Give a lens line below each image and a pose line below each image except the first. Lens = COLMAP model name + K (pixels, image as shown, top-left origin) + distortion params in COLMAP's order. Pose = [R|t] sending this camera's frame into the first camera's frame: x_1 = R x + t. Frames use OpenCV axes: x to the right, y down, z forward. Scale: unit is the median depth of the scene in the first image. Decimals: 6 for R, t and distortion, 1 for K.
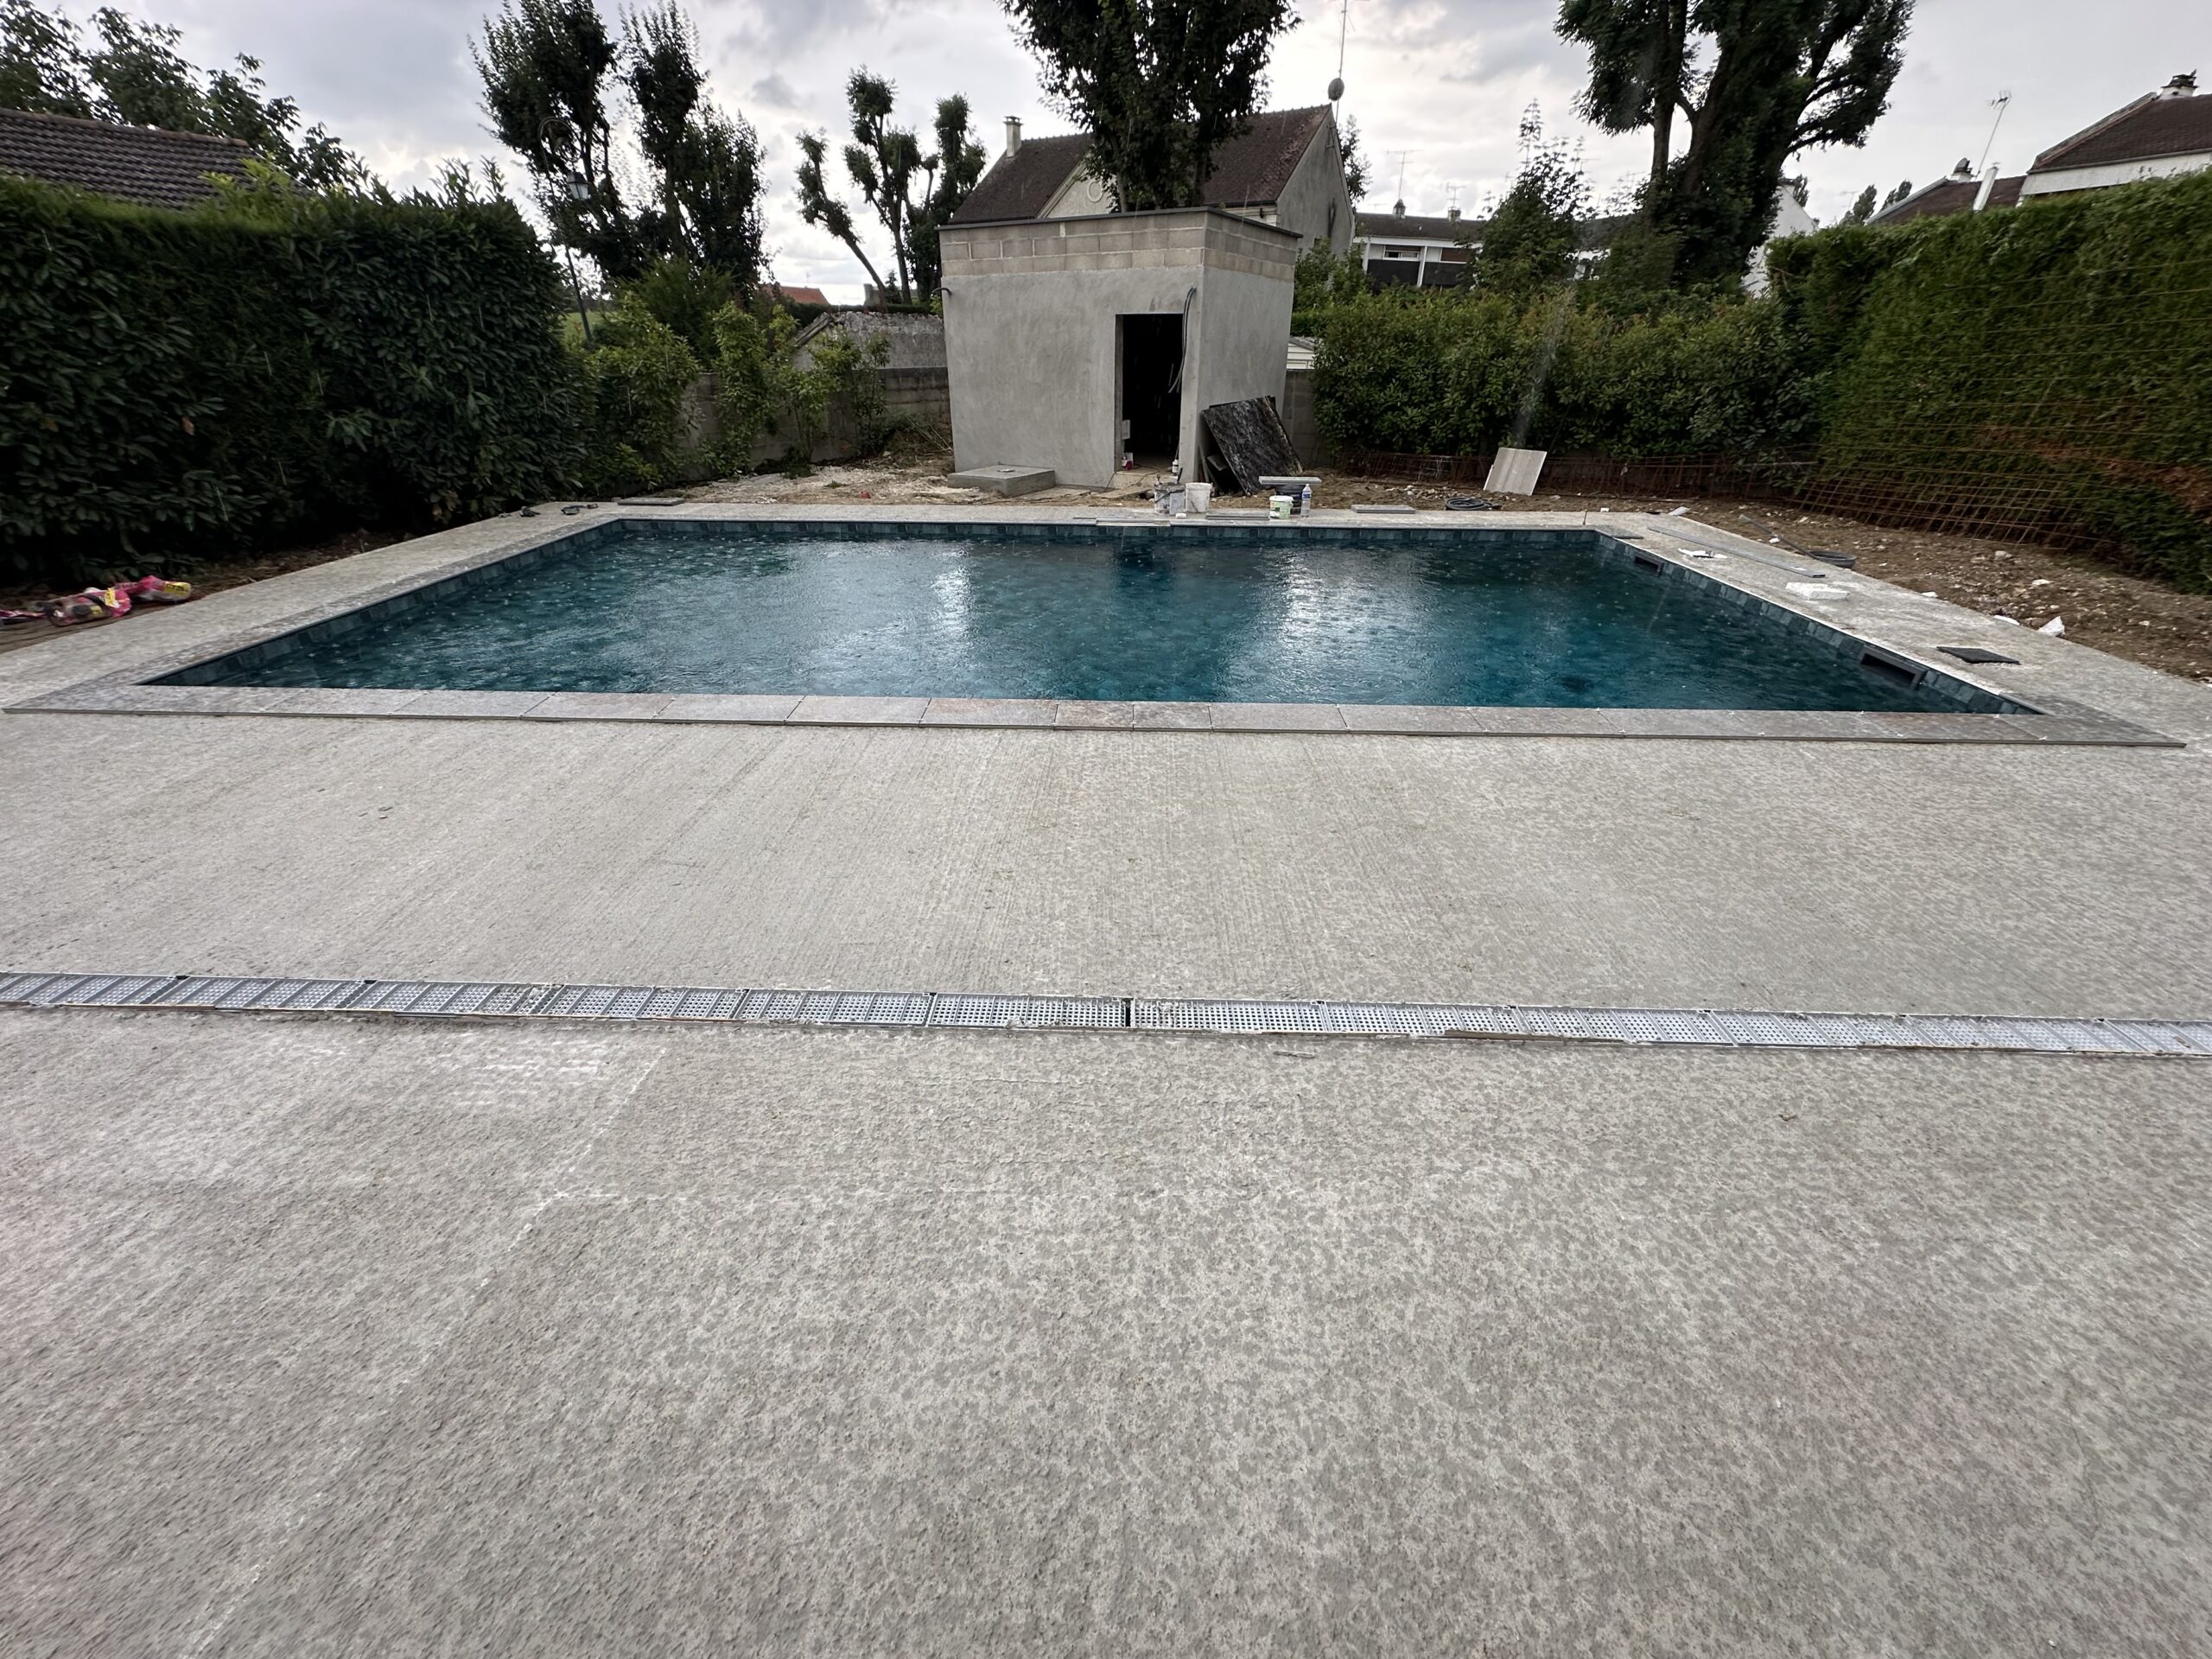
lens RADIAL K [[885.3, 0, 1106.0], [0, 885.3, 829.5], [0, 0, 1]] dist [-0.000023, 0.001055]
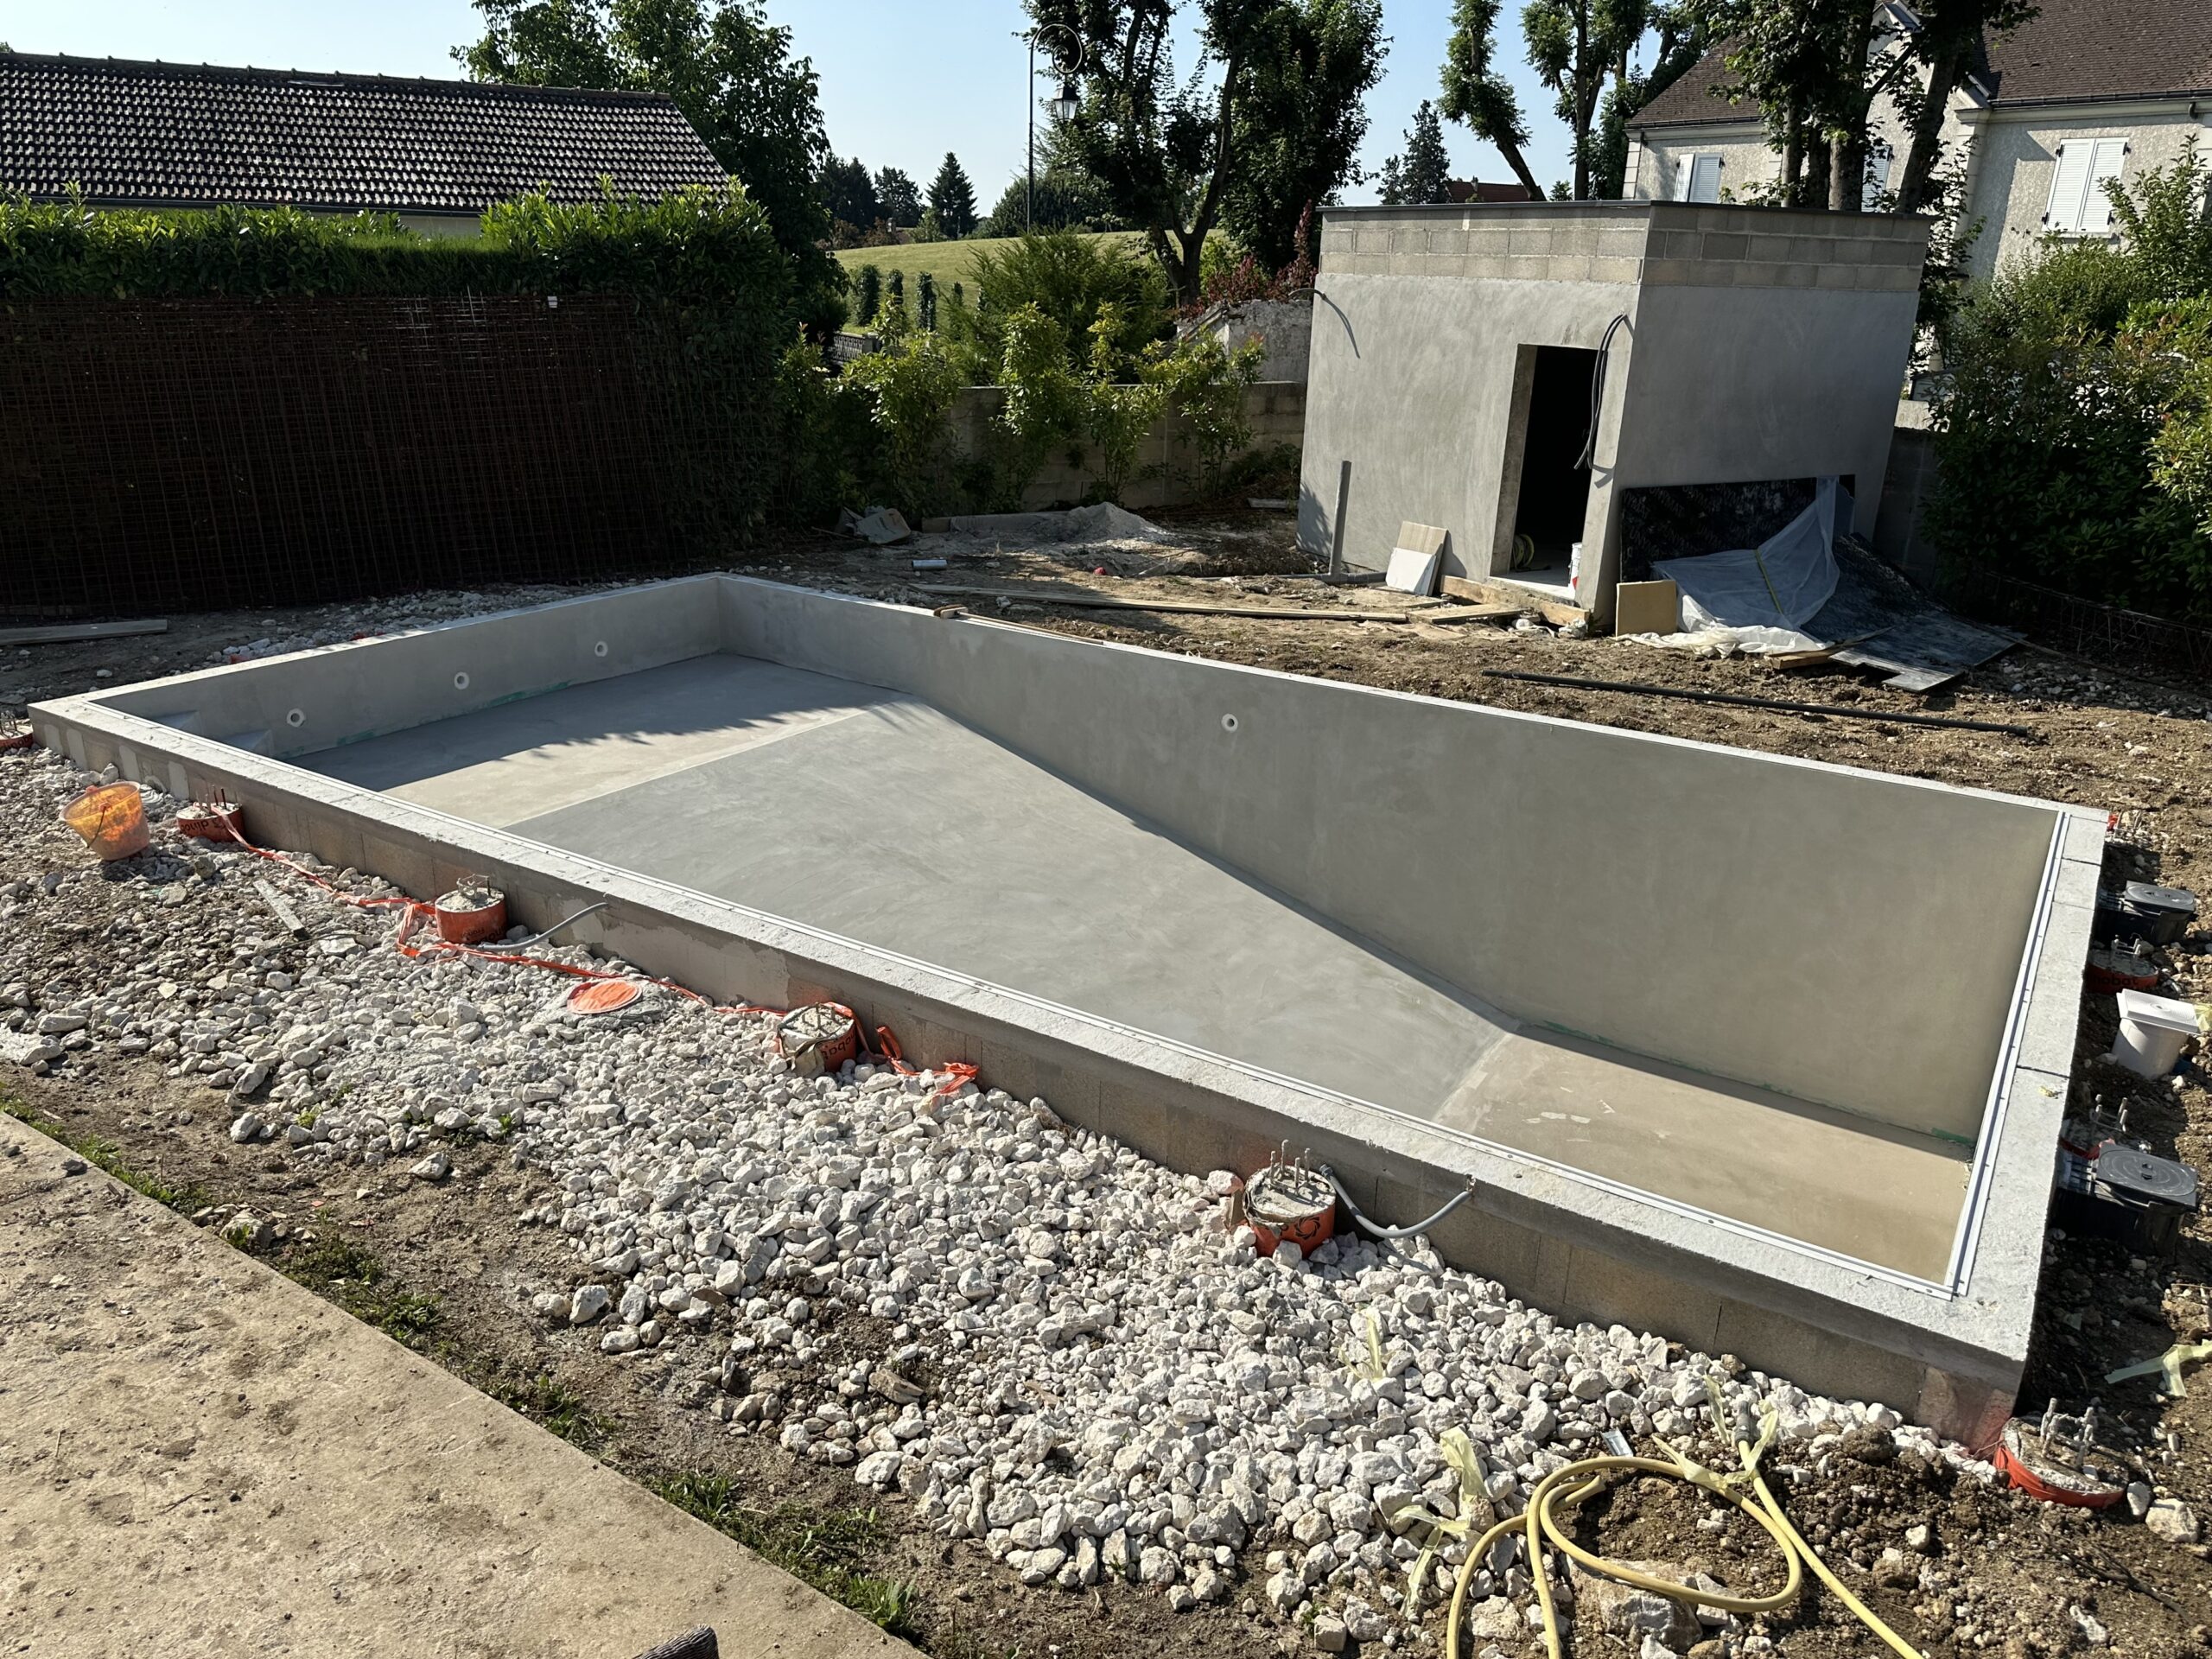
lens RADIAL K [[1655.5, 0, 1106.0], [0, 1655.5, 829.5], [0, 0, 1]] dist [0.004903, 0.000940]
pose [[0.867717, 0.179830, -0.463388, 0.305542], [-0.259278, 0.959135, -0.113293, -0.029427], [0.424078, 0.218452, 0.878884, -0.079290]]
